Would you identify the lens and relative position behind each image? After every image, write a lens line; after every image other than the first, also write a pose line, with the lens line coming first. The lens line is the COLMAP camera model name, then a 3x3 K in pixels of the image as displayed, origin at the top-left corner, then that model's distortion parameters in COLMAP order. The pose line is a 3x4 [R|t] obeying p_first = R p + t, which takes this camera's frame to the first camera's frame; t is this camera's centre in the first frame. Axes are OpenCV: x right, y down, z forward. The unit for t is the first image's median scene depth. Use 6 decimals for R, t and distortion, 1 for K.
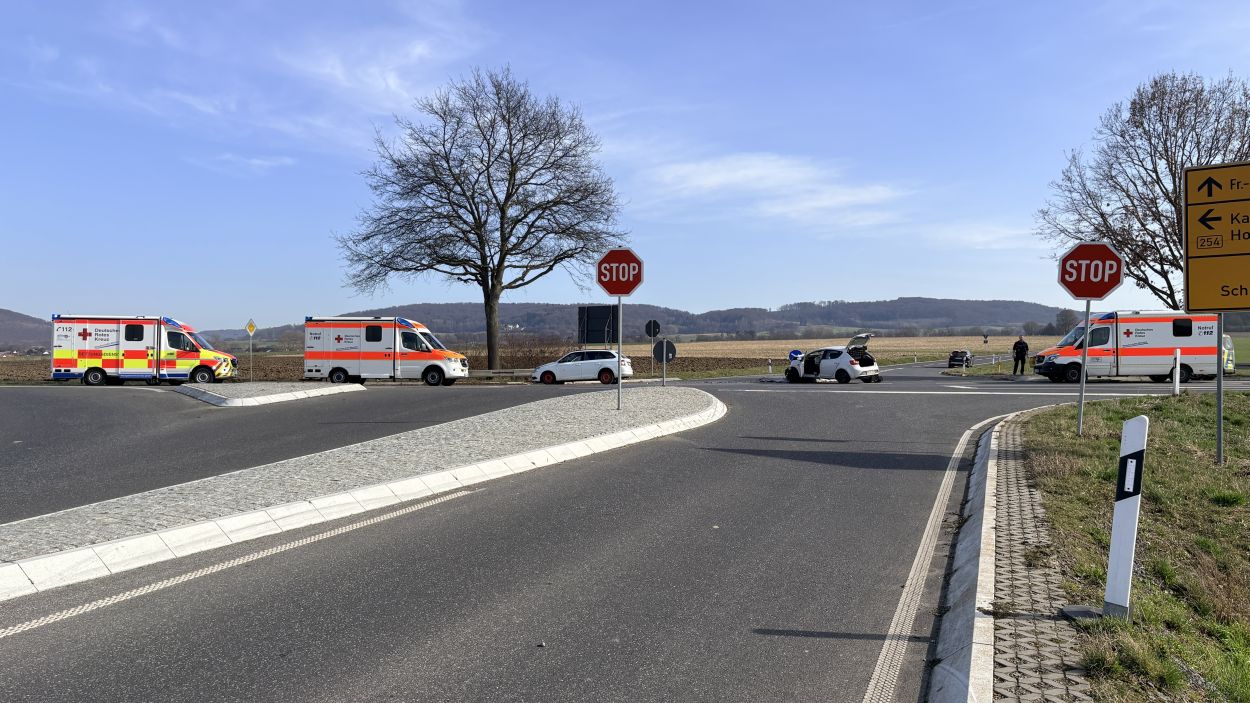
lens RADIAL K [[957.0, 0, 625.0], [0, 957.0, 351.5], [0, 0, 1]] dist [0.052722, -0.049717]
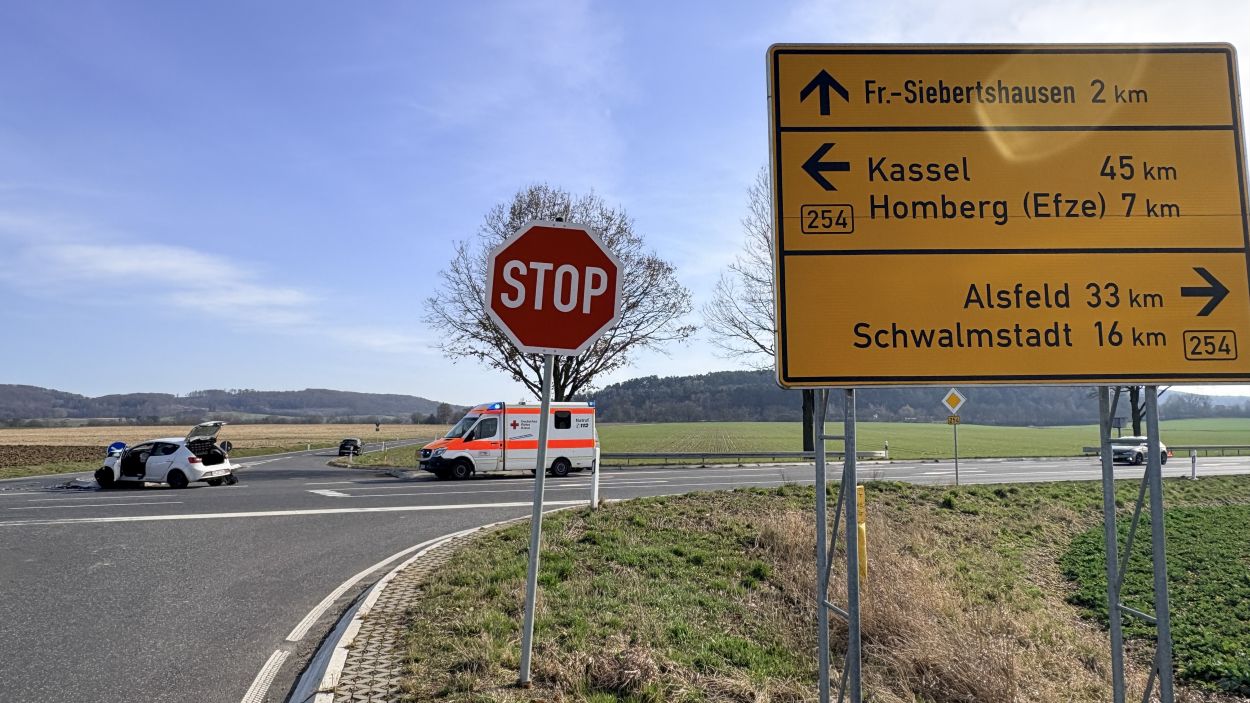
lens RADIAL K [[810.1, 0, 625.0], [0, 810.1, 351.5], [0, 0, 1]] dist [-0.001192, 0.001346]
pose [[0.796484, 0.064671, 0.601192, 0.098793], [-0.001511, 0.994474, -0.104974, -0.005626], [-0.604658, 0.082702, 0.792180, 0.236703]]
